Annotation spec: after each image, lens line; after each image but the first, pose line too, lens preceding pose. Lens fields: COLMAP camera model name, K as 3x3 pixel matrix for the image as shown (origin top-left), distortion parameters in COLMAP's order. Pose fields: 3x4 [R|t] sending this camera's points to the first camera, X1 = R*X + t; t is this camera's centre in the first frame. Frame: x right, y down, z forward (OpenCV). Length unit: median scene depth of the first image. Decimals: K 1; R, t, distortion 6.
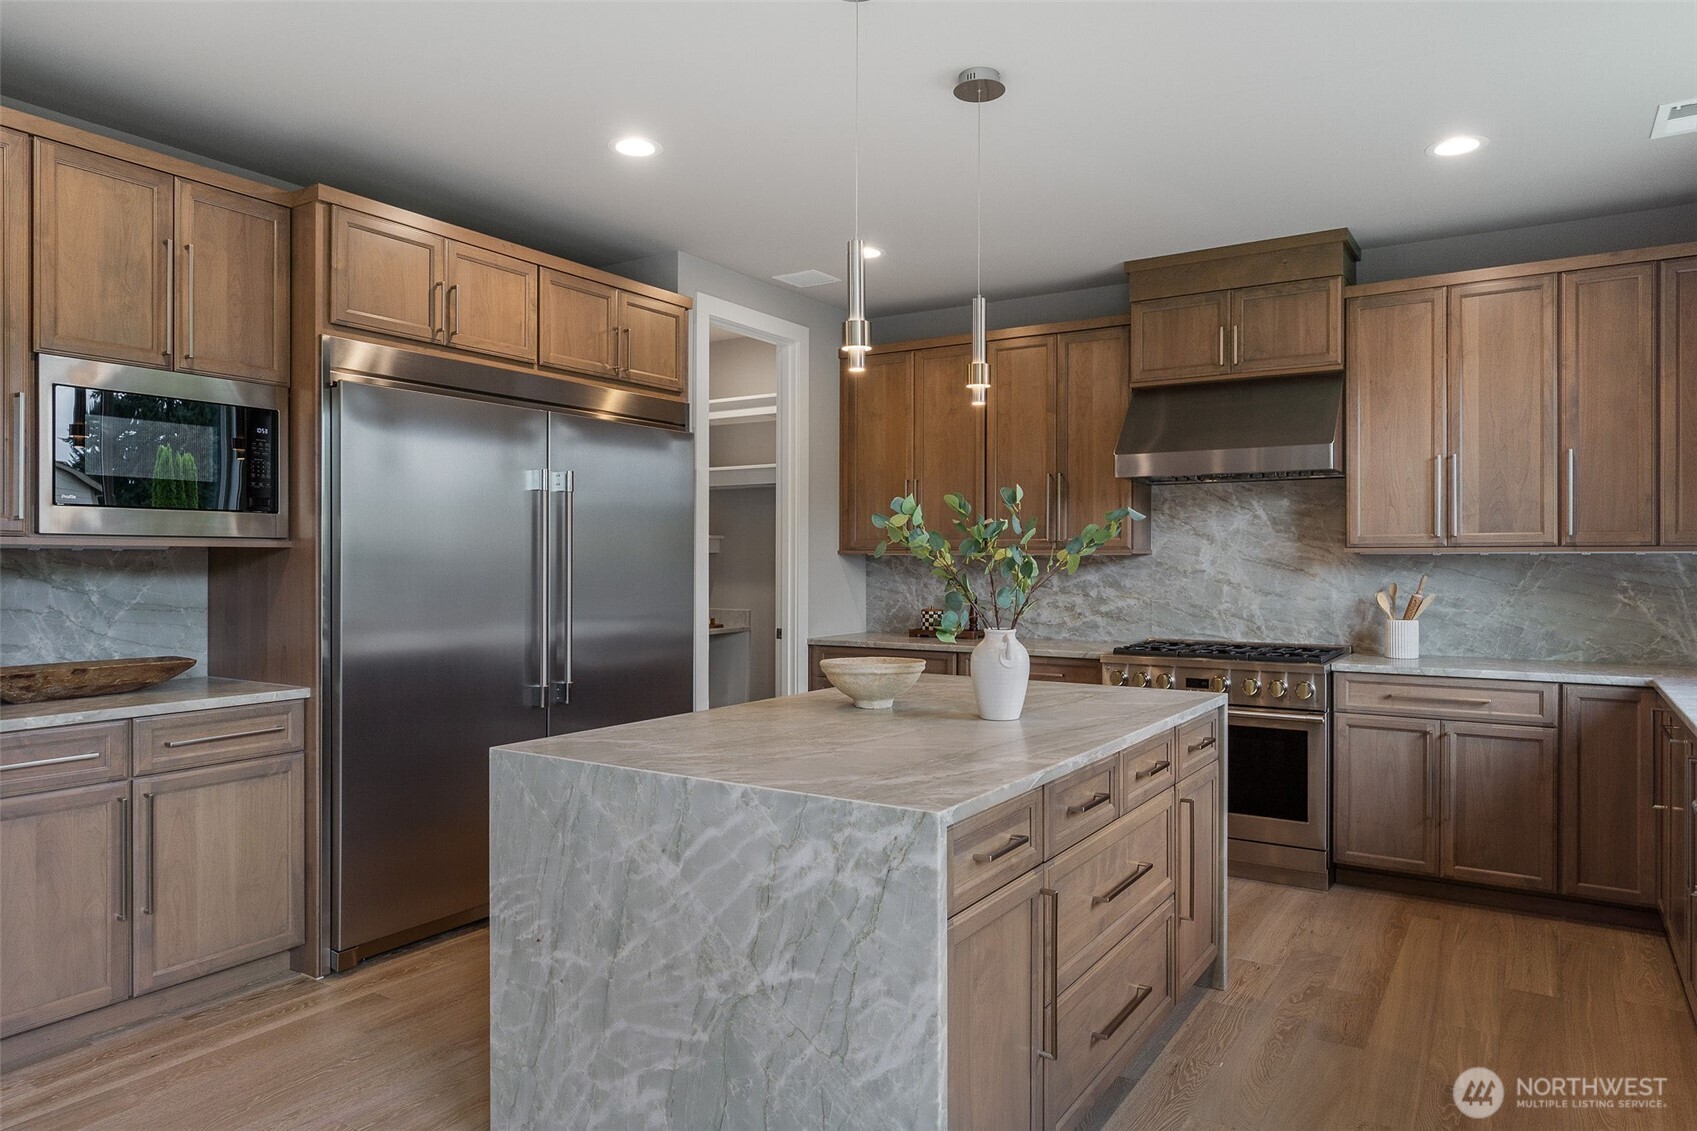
lens RADIAL K [[1073.6, 0, 842.1], [0, 1073.6, 563.5], [0, 0, 1]] dist [-0.001003, 0.001231]
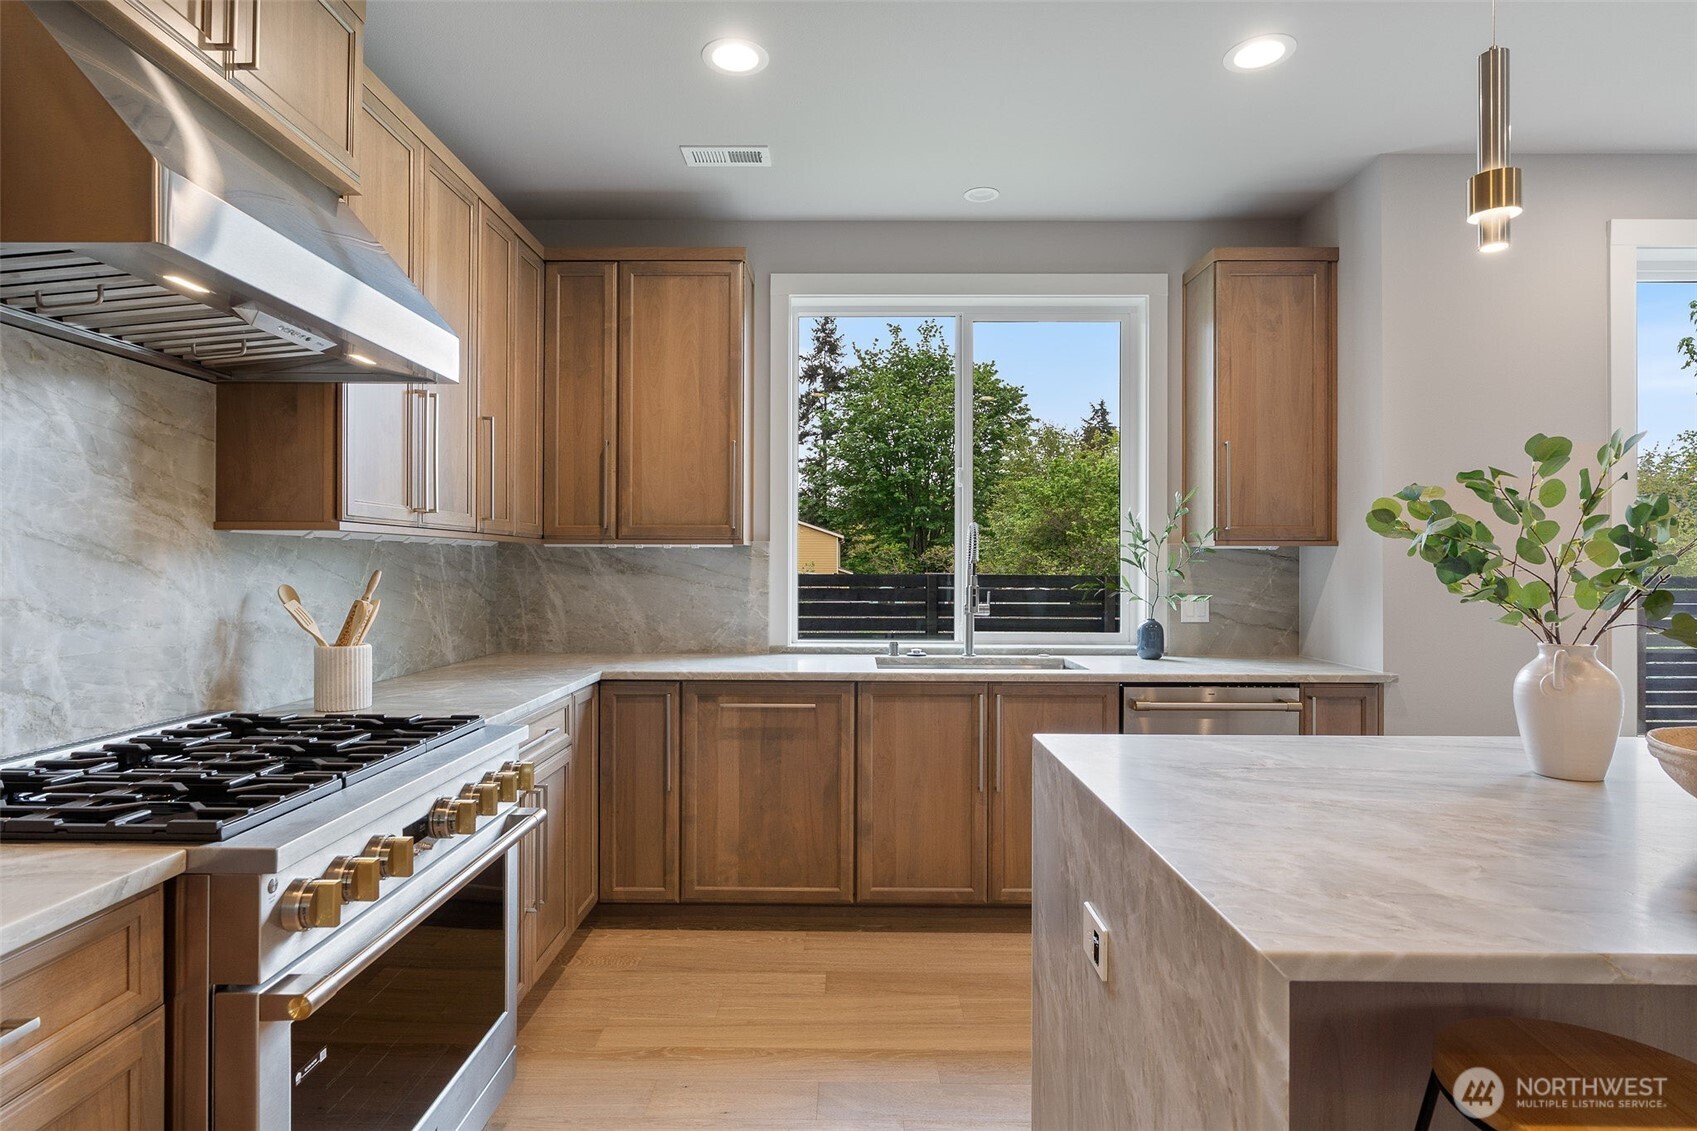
lens RADIAL K [[899.5, 0, 848.5], [0, 899.5, 565.5], [0, 0, 1]] dist [-0.000765, -0.000174]
pose [[-0.536549, -0.003021, 0.843864, -0.056541], [-0.002653, 0.999995, 0.001893, 0.006597], [-0.843865, -0.001223, -0.536554, 1.071421]]
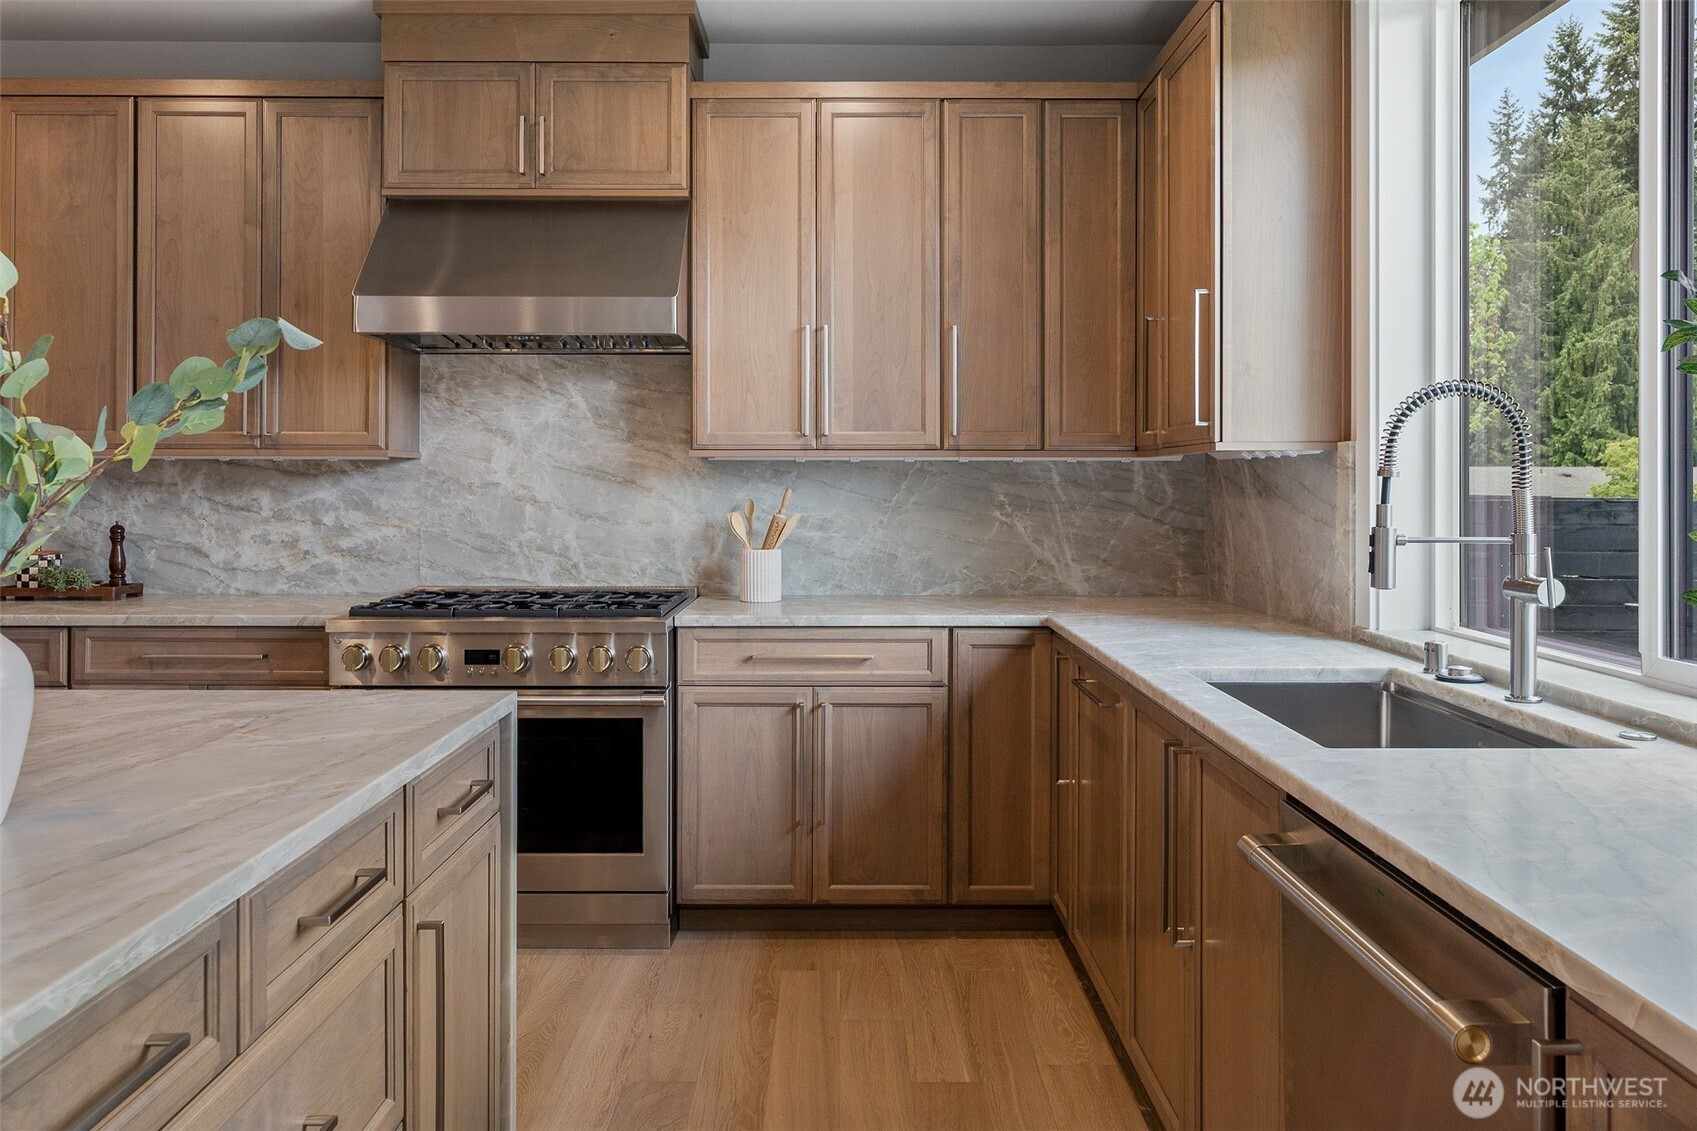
lens RADIAL K [[1236.9, 0, 842.8], [0, 1236.9, 482.7], [0, 0, 1]] dist [-0.002439, 0.000772]
pose [[0.837539, 0.001415, 0.546375, 0.110866], [-0.000078, 0.999997, -0.002470, 0.009594], [-0.546377, 0.002026, 0.837537, 0.271860]]
